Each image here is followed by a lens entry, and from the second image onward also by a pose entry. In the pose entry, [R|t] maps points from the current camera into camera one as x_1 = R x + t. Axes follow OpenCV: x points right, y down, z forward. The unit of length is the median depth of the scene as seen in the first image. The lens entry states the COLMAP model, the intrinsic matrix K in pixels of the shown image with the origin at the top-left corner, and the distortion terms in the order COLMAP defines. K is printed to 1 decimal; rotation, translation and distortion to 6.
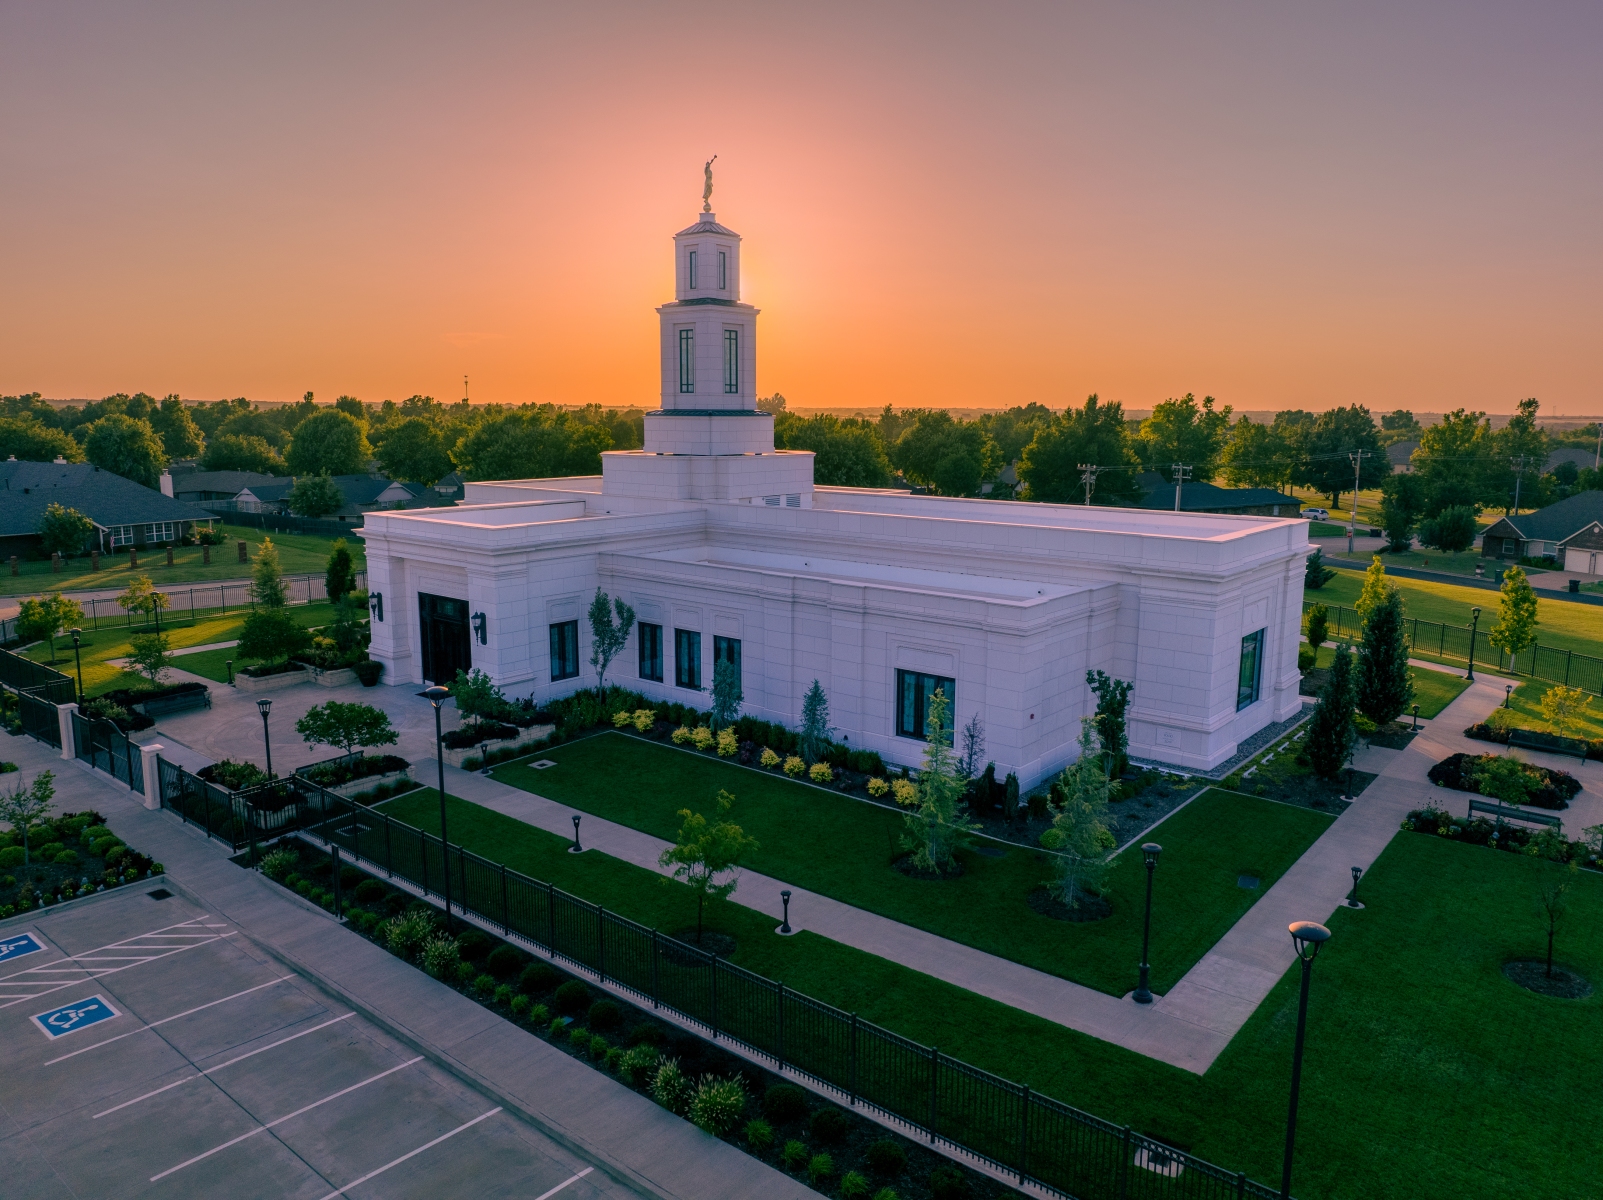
lens RADIAL K [[1120.6, 0, 801.5], [0, 1120.6, 600.0], [0, 0, 1]] dist [-0.032747, 0.002802]
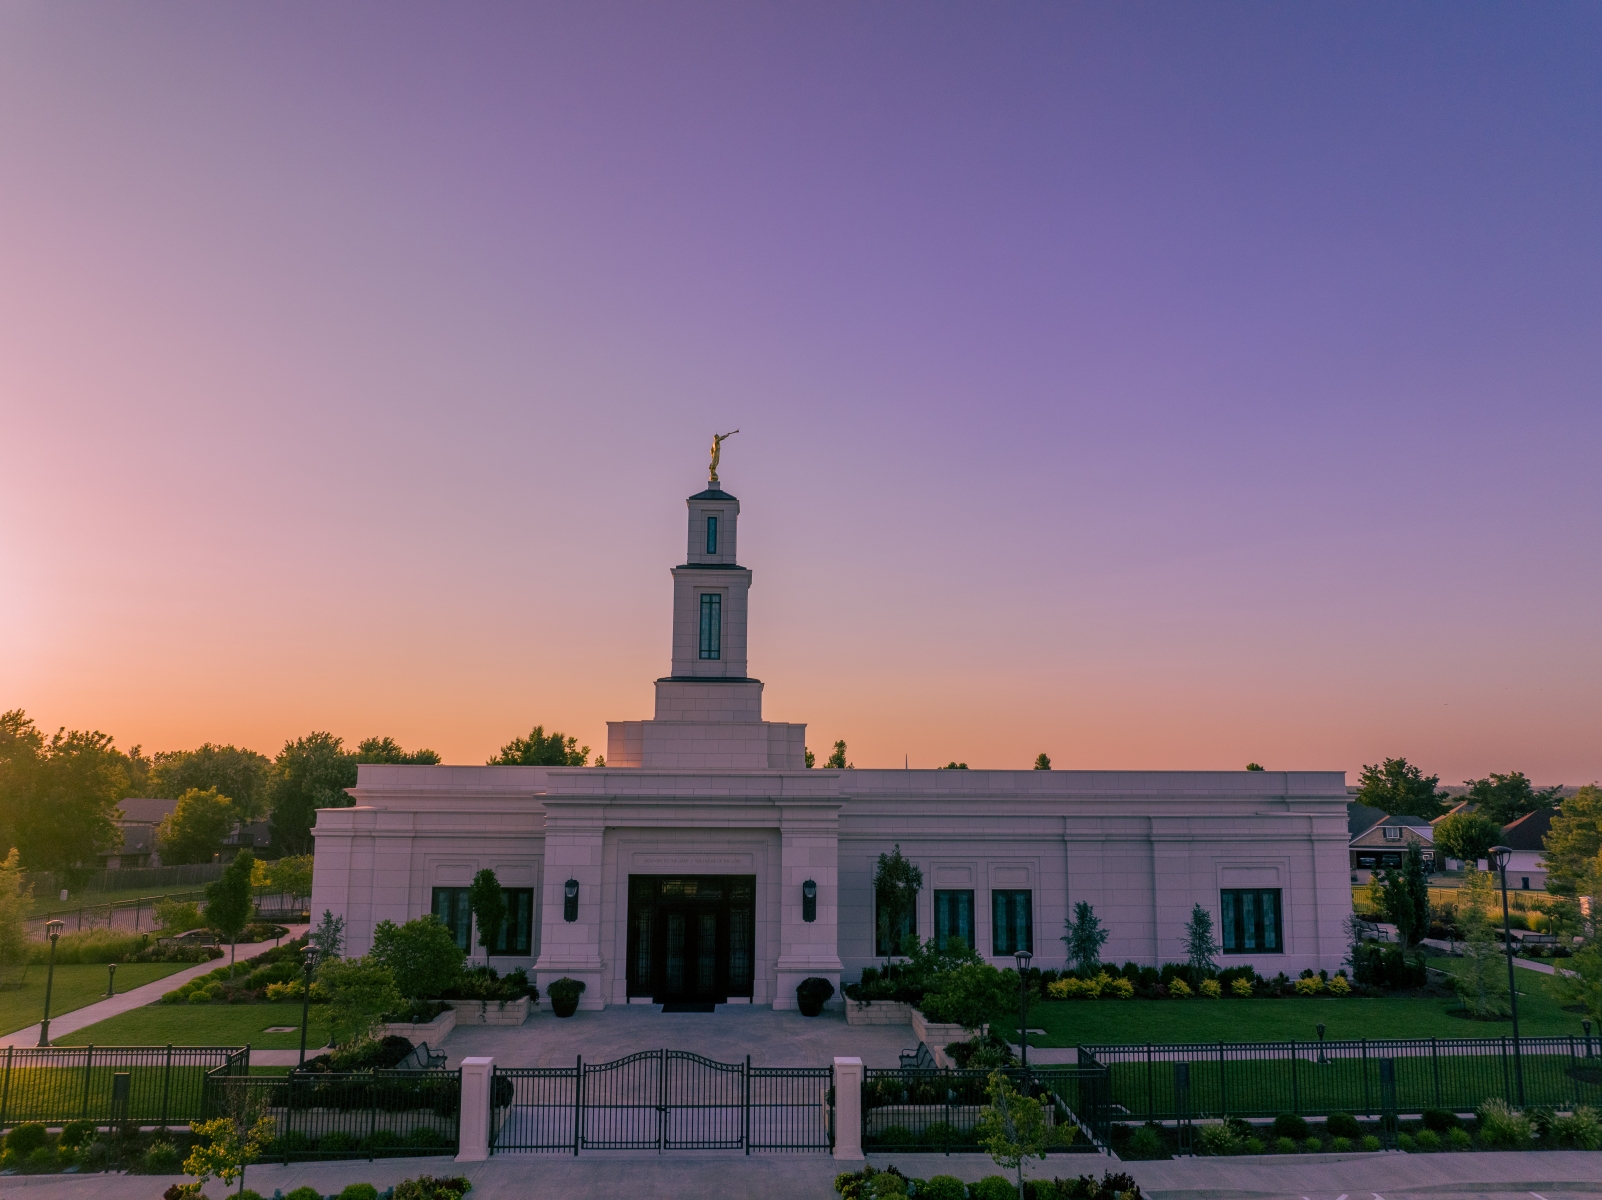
lens RADIAL K [[1119.9, 0, 801.0], [0, 1119.9, 600.0], [0, 0, 1]] dist [-0.032747, 0.002802]
pose [[0.738755, 0.107861, 0.665287, -0.758797], [0.108860, 0.955053, -0.275721, 0.035302], [-0.665125, 0.276114, 0.693809, 0.335325]]
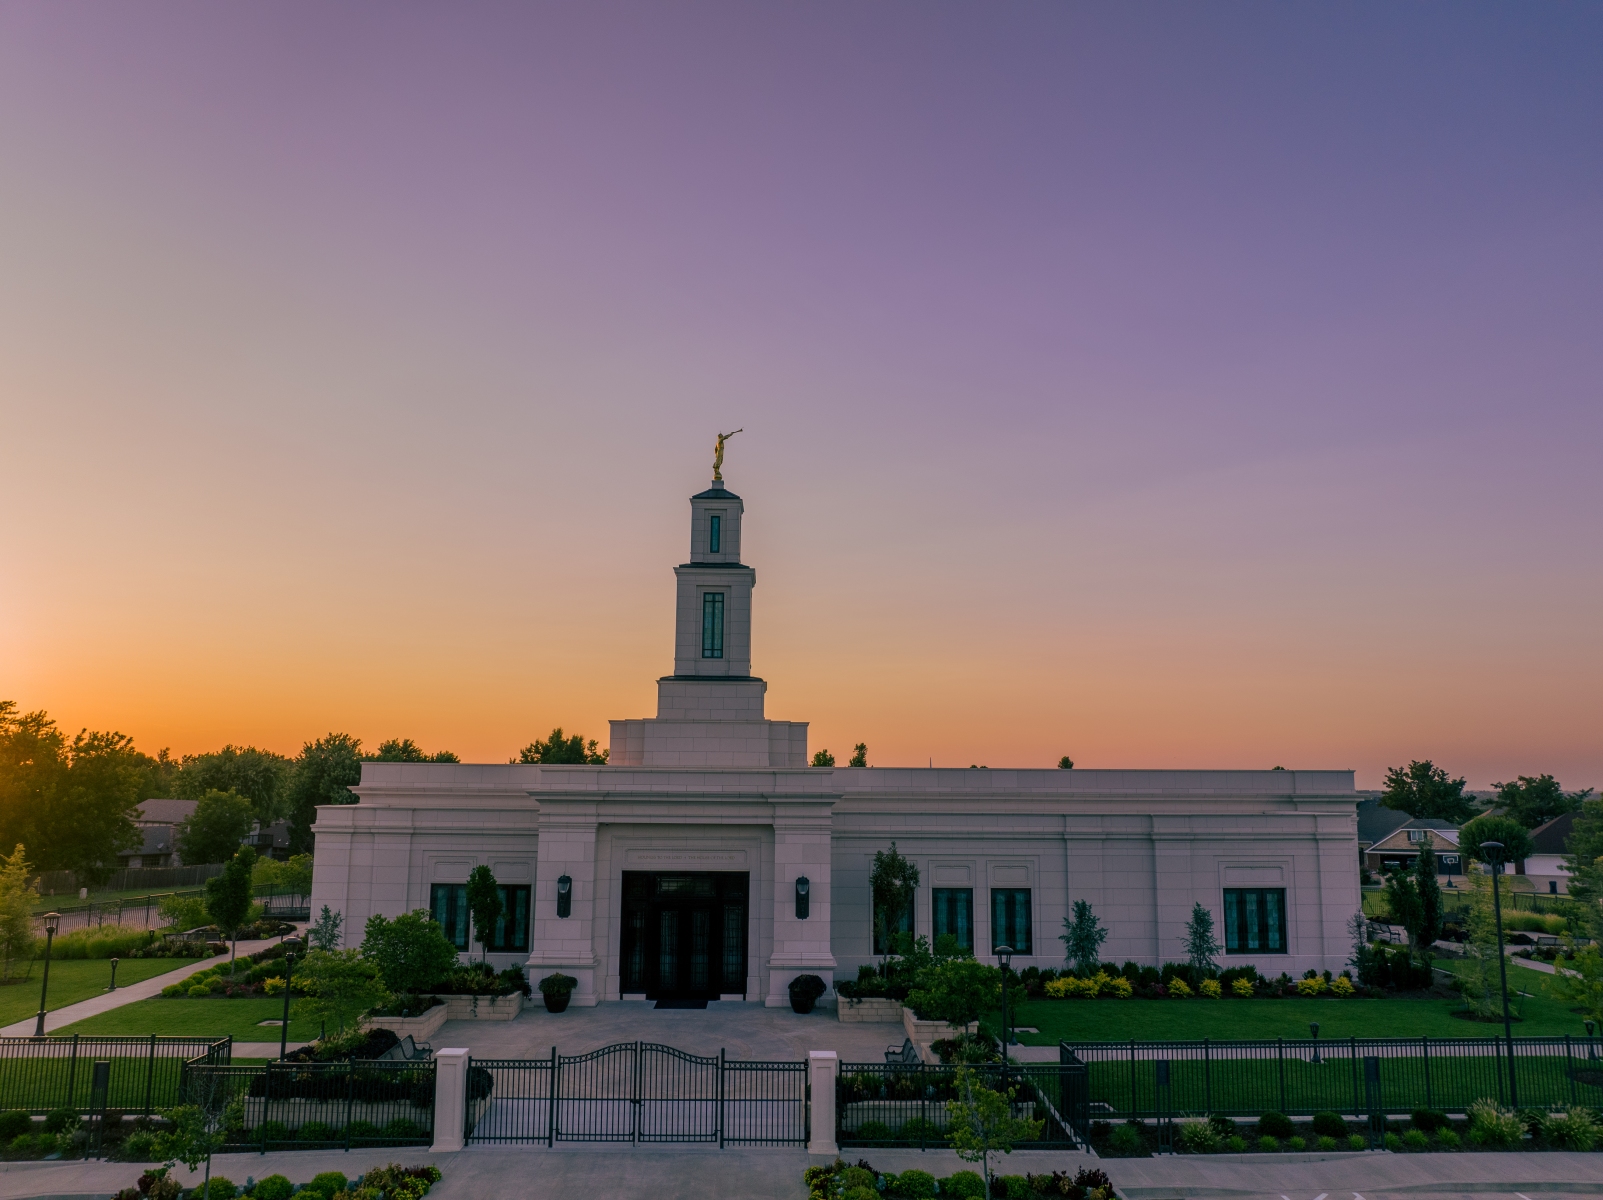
lens RADIAL K [[1120.6, 0, 801.5], [0, 1120.6, 600.0], [0, 0, 1]] dist [-0.032747, 0.002802]
pose [[0.754003, 0.108384, 0.647867, -0.741195], [0.104940, 0.953750, -0.281688, 0.042353], [-0.648434, 0.280381, 0.707757, 0.323234]]
